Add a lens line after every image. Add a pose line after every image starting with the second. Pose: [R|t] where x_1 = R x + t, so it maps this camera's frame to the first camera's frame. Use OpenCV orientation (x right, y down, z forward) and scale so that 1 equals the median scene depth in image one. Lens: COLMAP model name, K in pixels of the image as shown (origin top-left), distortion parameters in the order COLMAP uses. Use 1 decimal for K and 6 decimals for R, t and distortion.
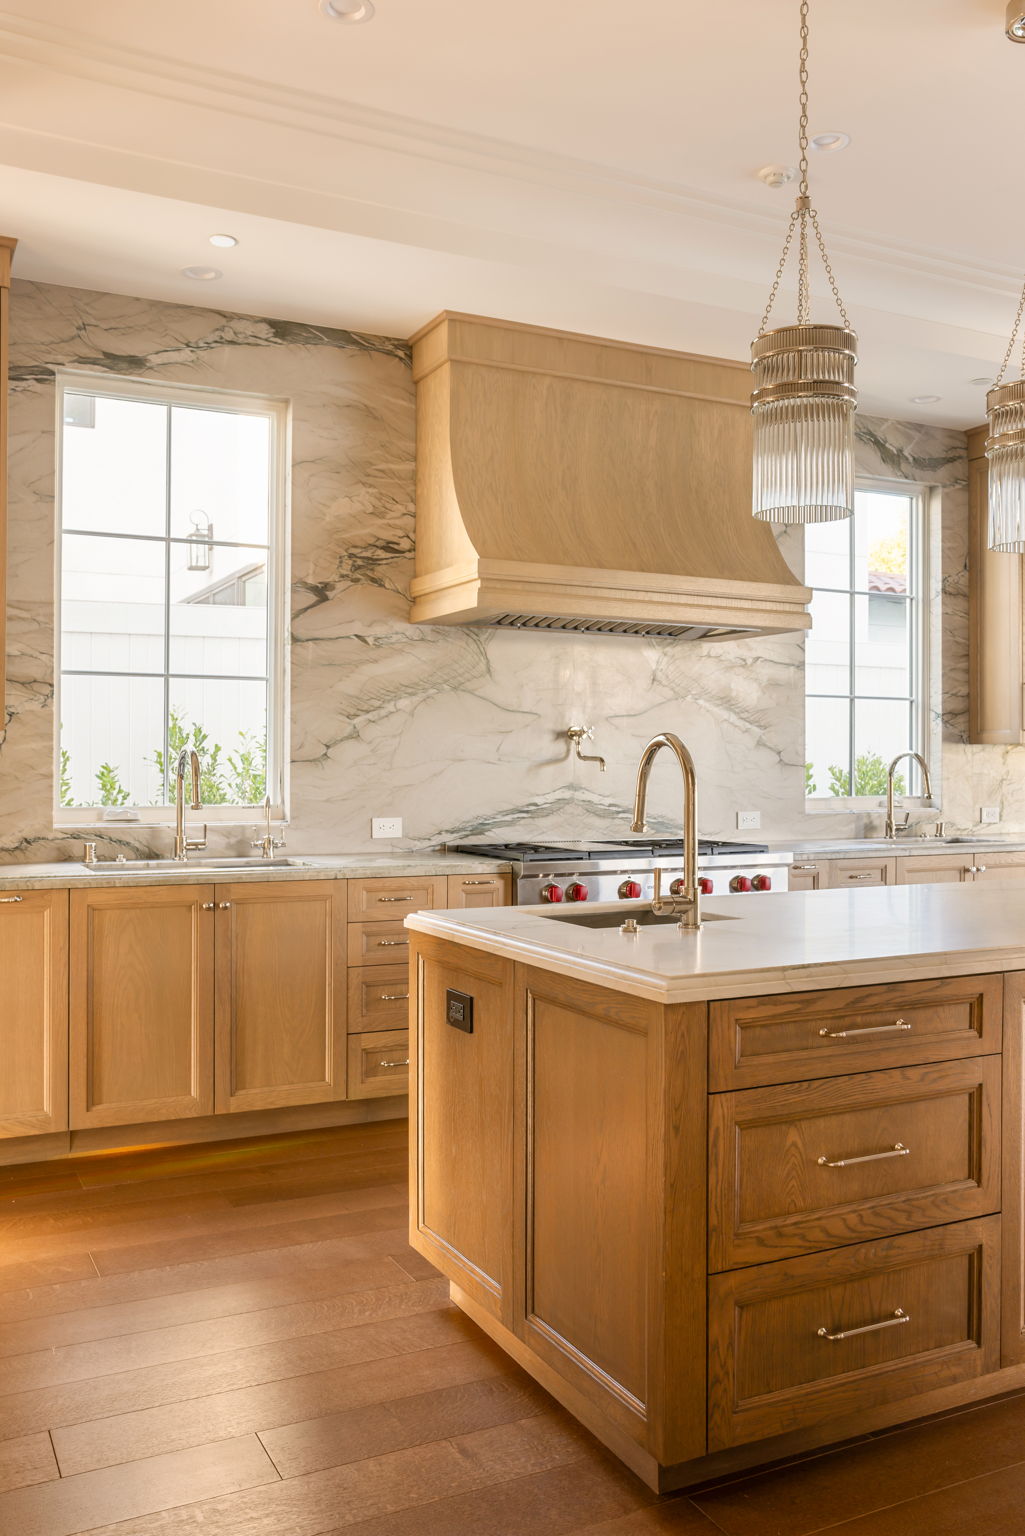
lens RADIAL K [[1285.1, 0, 512.5], [0, 1285.1, 768.0], [0, 0, 1]] dist [-0.070711, 0.118018]
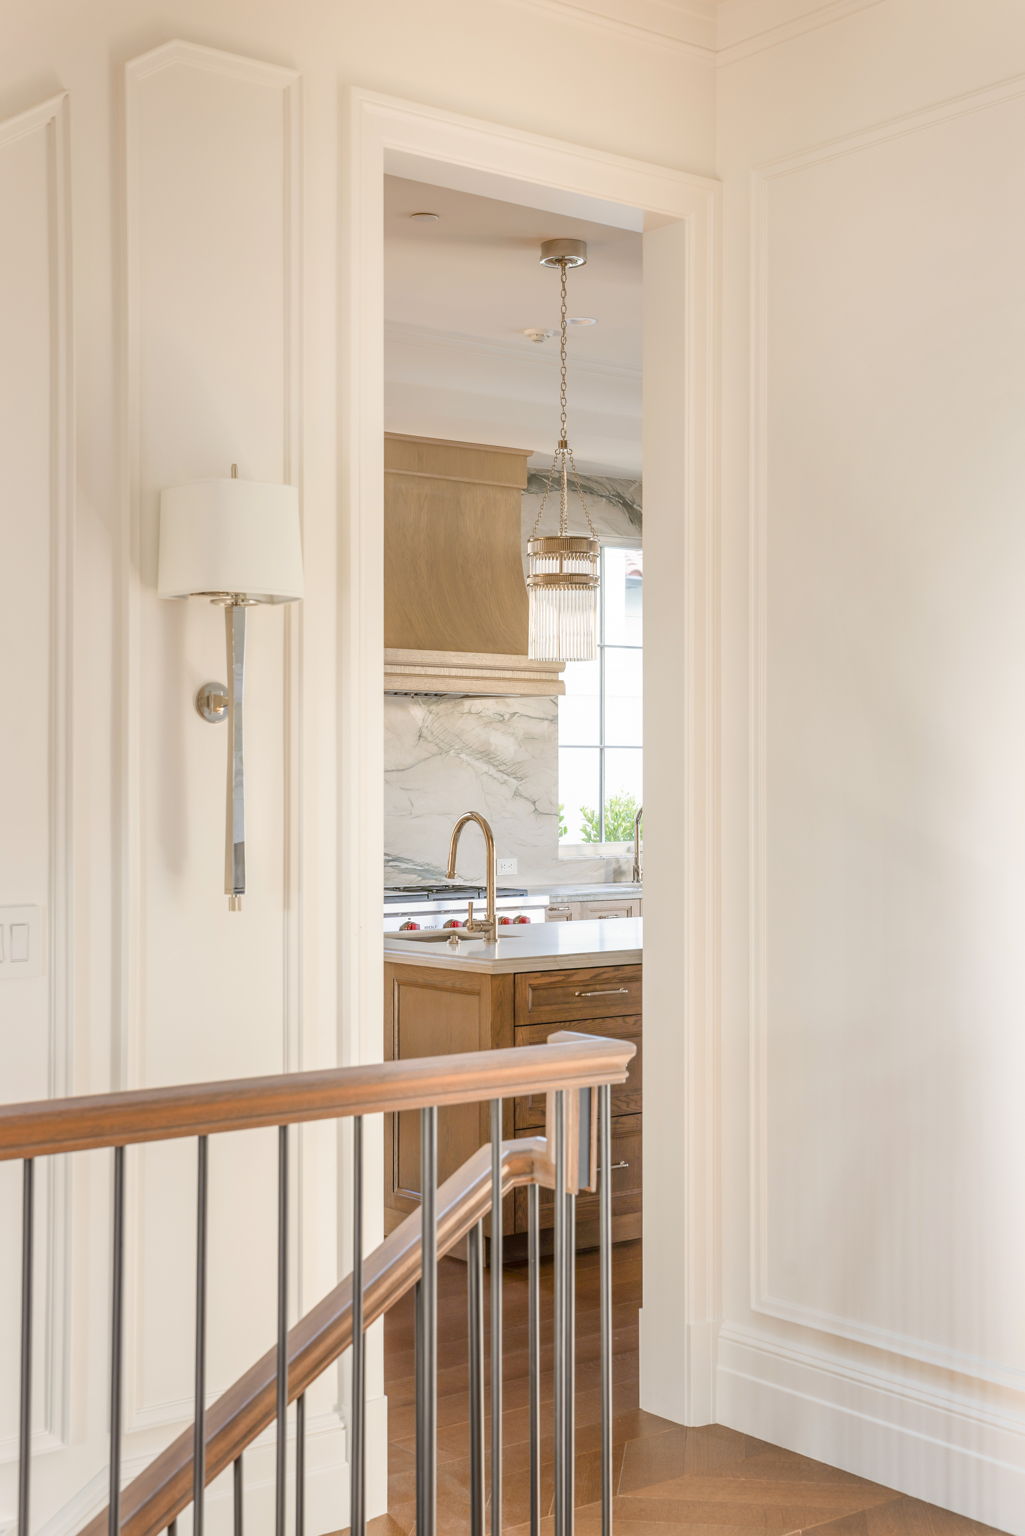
lens RADIAL K [[1978.8, 0, 512.5], [0, 1978.8, 768.0], [0, 0, 1]] dist [-0.001381, 0.000000]
pose [[0.978483, -0.000971, 0.206326, -0.162650], [0.002291, 0.999978, -0.006159, -0.033703], [-0.206316, 0.006499, 0.978464, -0.660595]]
